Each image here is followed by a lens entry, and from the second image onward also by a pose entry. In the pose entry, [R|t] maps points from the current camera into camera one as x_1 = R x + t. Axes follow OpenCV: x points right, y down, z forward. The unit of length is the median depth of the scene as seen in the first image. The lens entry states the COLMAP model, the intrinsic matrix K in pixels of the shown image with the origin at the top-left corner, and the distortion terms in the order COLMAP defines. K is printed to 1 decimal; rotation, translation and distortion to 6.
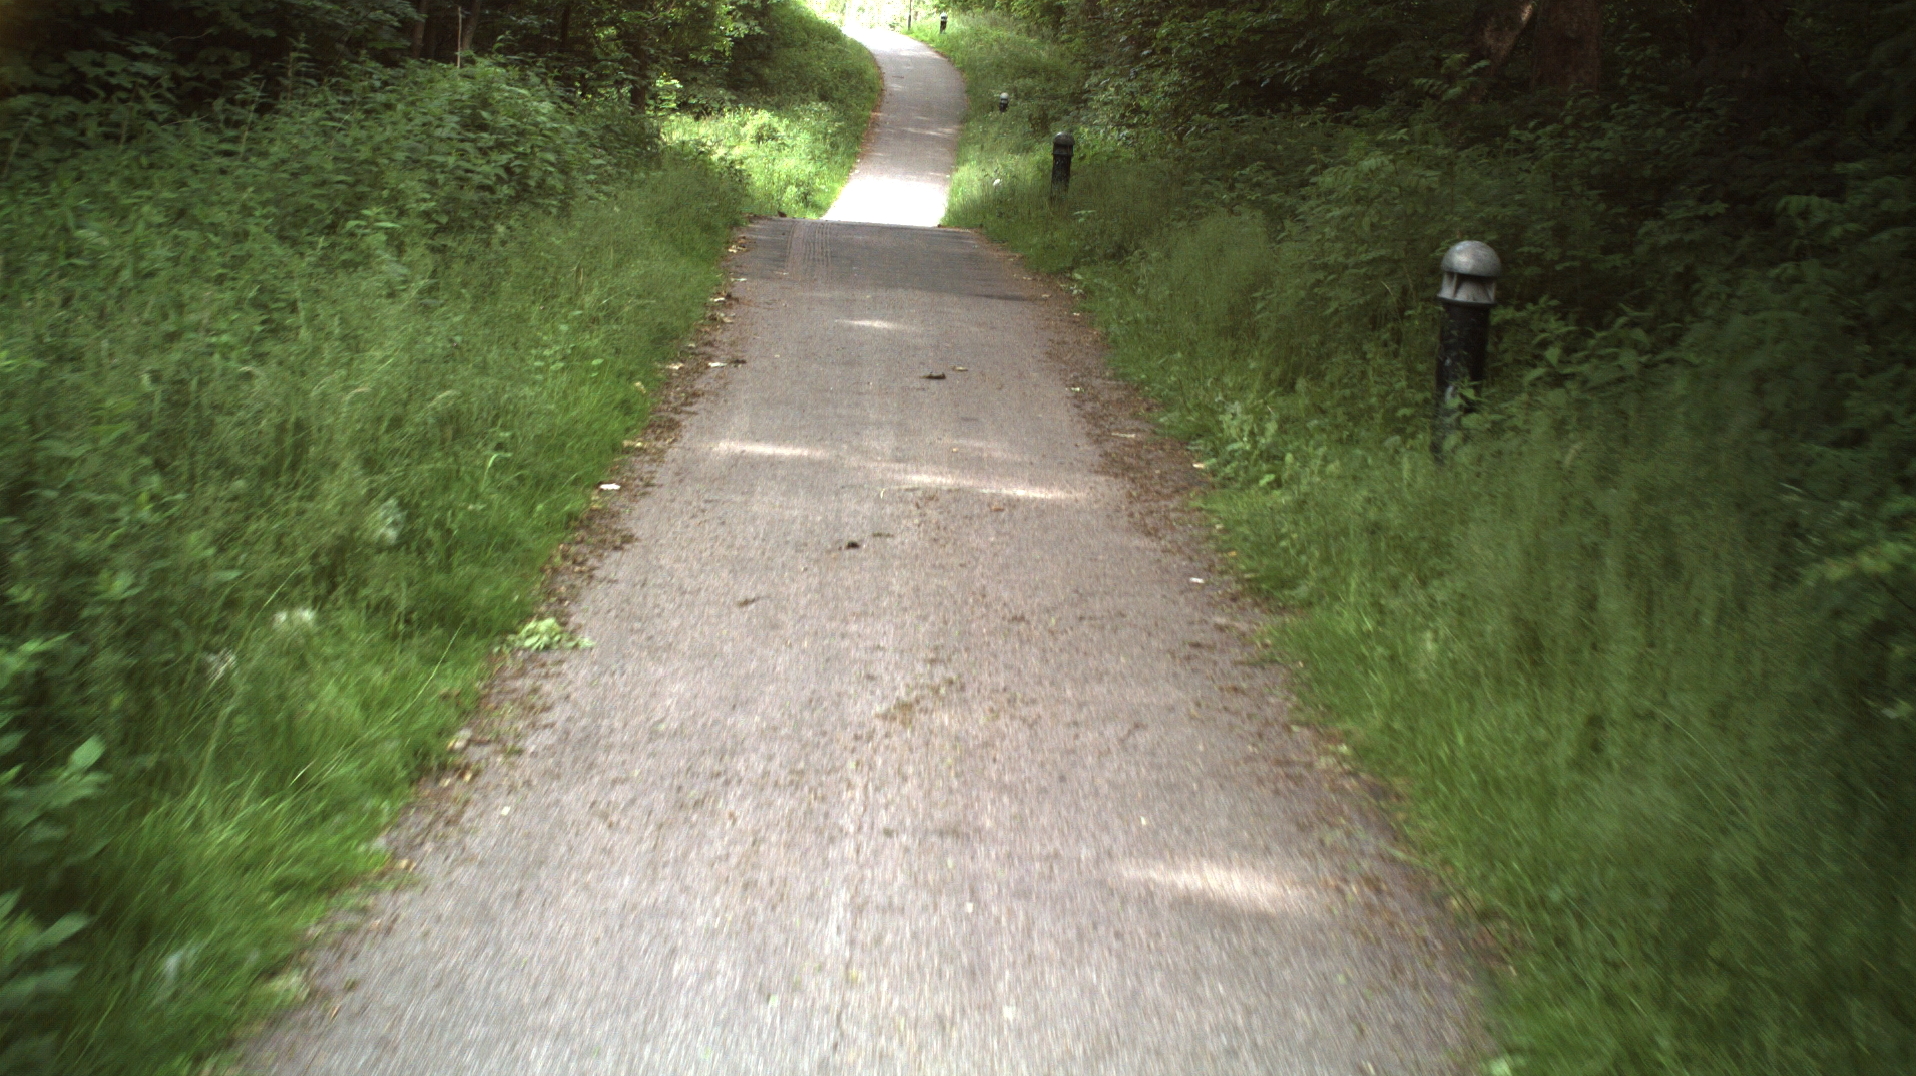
lens RADIAL K [[3264.5, 0, 958.0], [0, 3264.5, 538.0], [0, 0, 1]] dist [-0.208172, 0.043513]
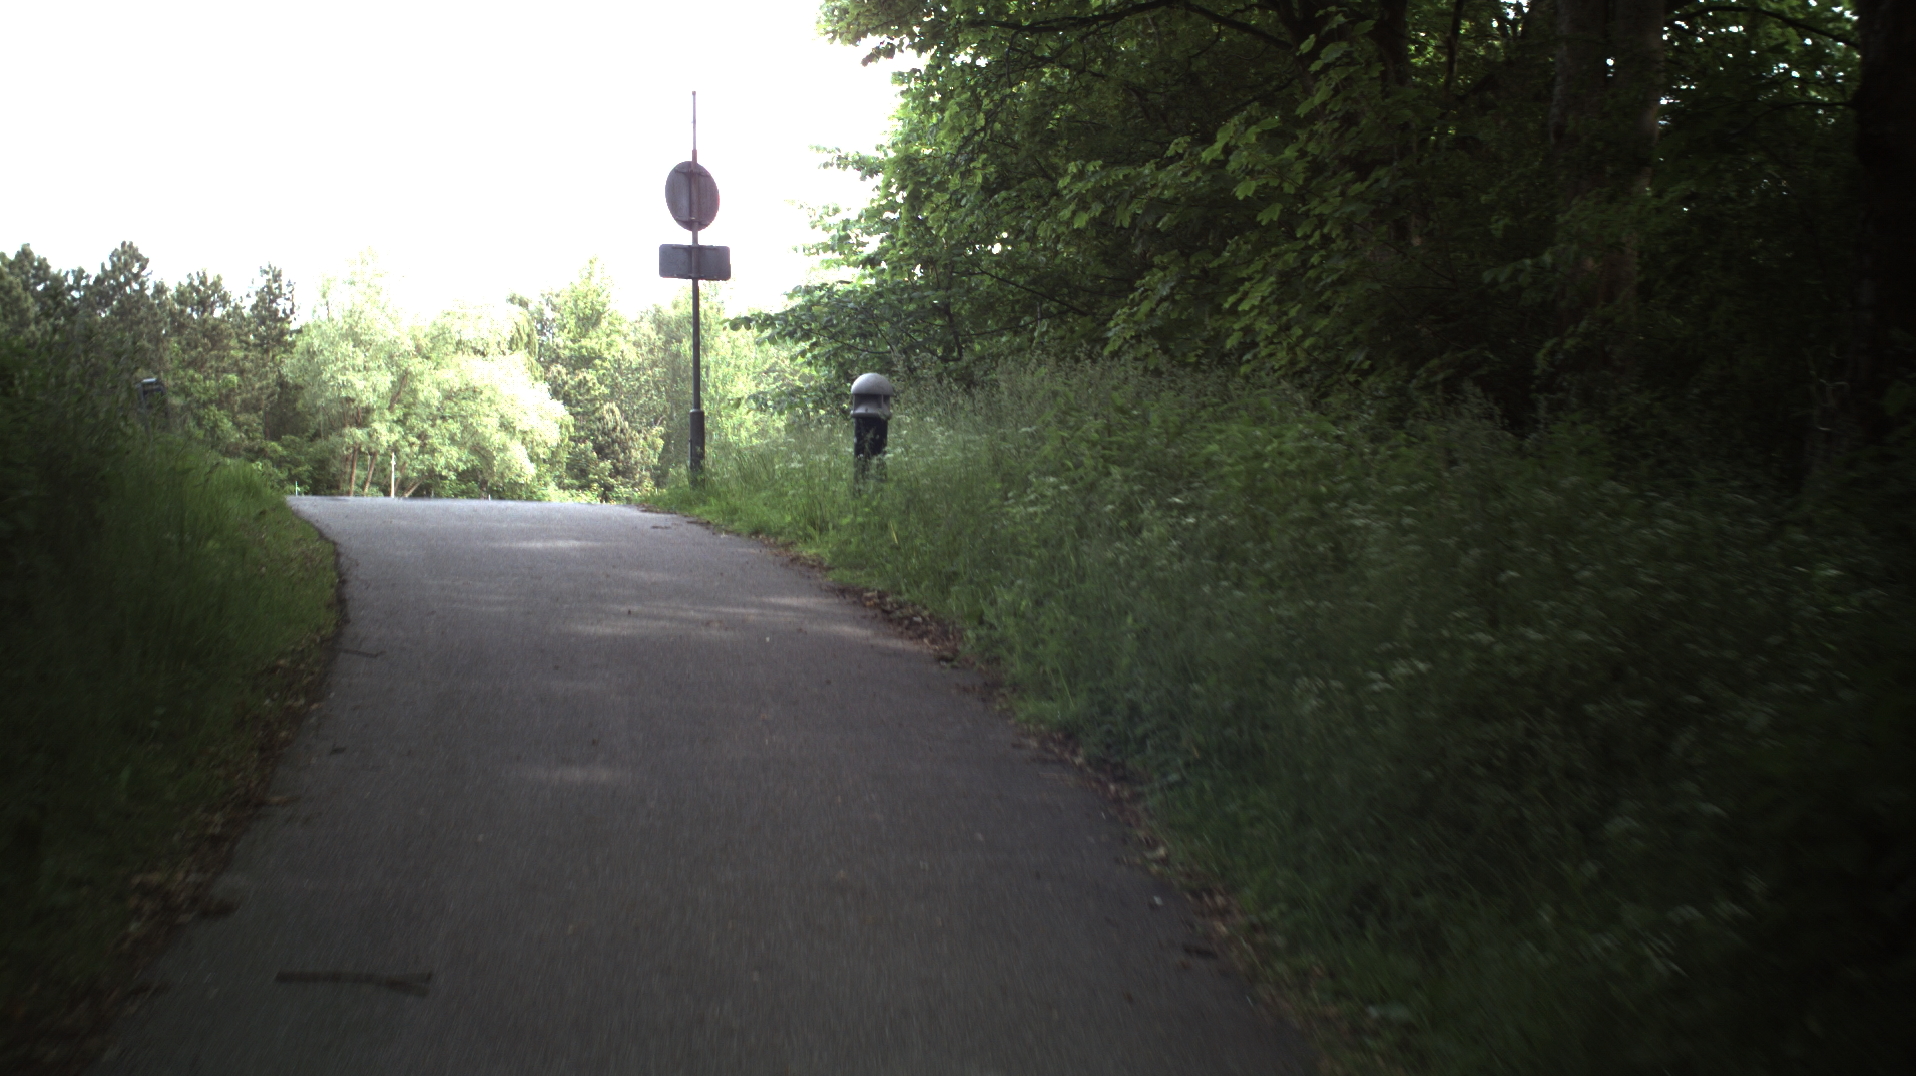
lens RADIAL K [[3264.5, 0, 958.0], [0, 3264.5, 538.0], [0, 0, 1]] dist [-0.208172, 0.043513]
pose [[0.996972, -0.072598, 0.027872, -0.015327], [0.076094, 0.984633, -0.157189, -0.363302], [-0.016033, 0.158834, 0.987175, 2.414060]]
